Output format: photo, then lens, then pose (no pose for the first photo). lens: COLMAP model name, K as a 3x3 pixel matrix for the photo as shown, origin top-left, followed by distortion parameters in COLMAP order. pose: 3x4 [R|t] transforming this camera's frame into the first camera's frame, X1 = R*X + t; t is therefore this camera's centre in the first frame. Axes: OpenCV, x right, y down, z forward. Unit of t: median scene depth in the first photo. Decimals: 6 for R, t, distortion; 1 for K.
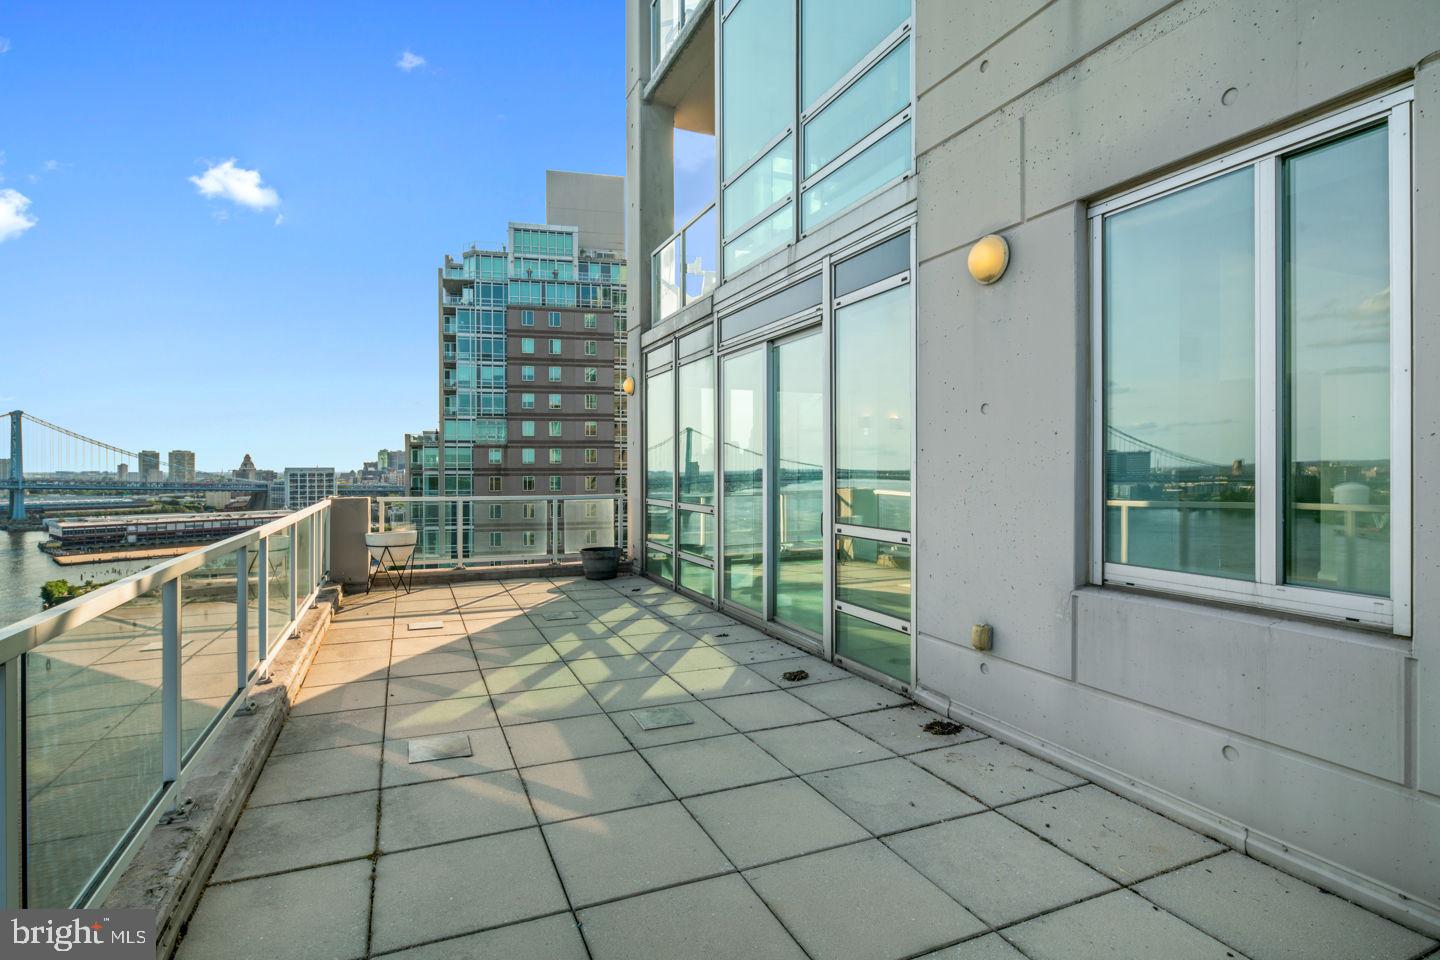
lens RADIAL K [[705.4, 0, 717.9], [0, 705.4, 472.4], [0, 0, 1]] dist [-0.002561, -0.001174]
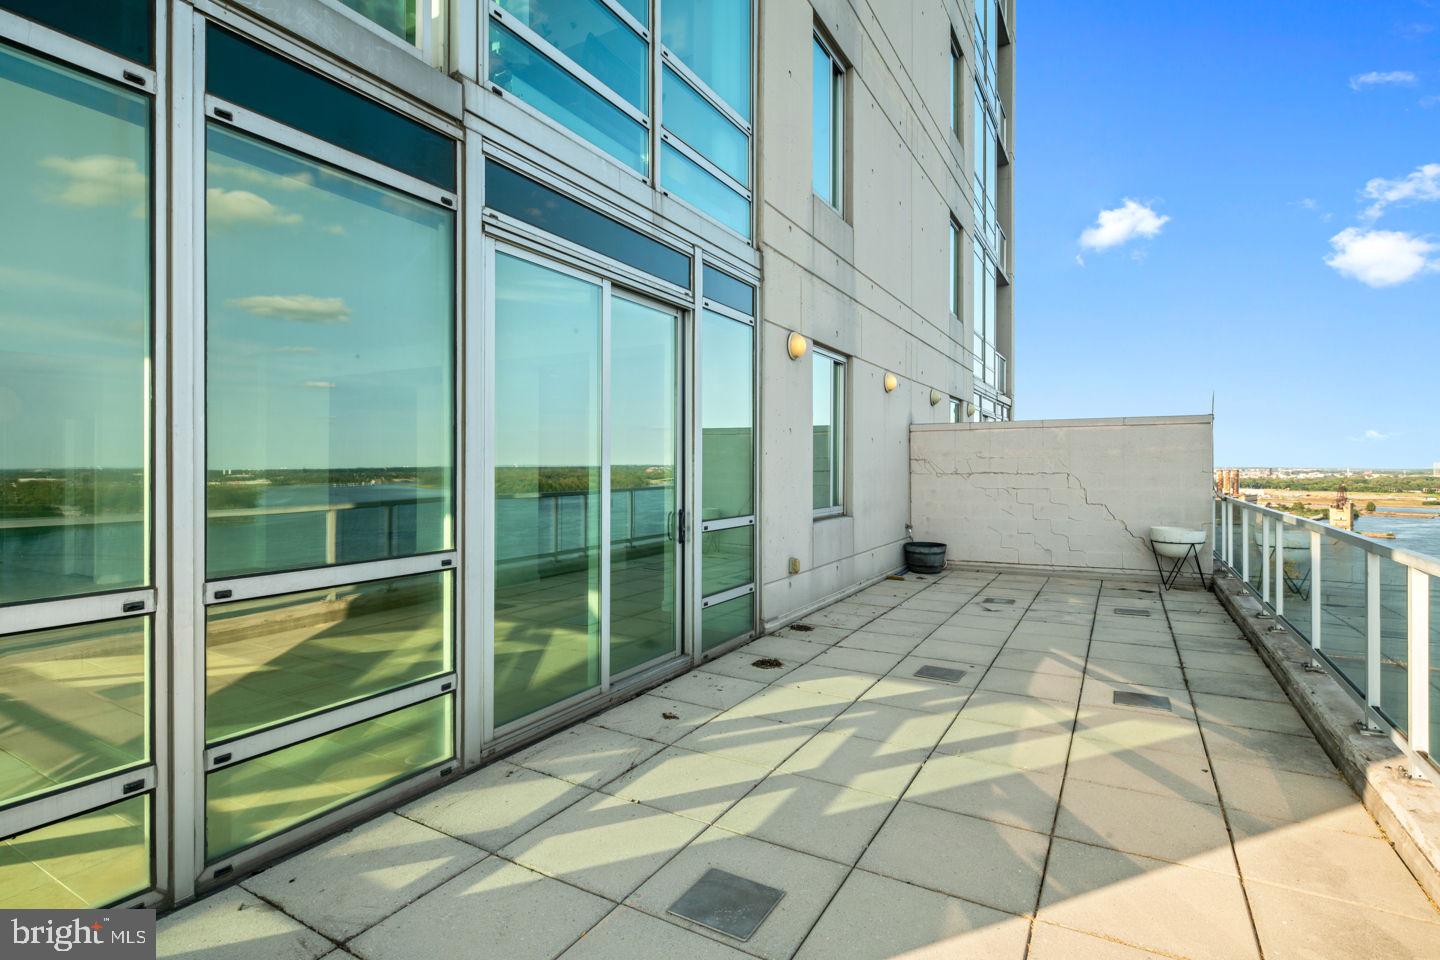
lens RADIAL K [[704.7, 0, 709.9], [0, 704.7, 450.1], [0, 0, 1]] dist [0.003517, -0.000711]
pose [[-0.580098, 0.014140, 0.814424, -0.769967], [0.002295, 0.999874, -0.015725, -0.014110], [-0.814544, -0.007253, -0.580057, 1.857548]]
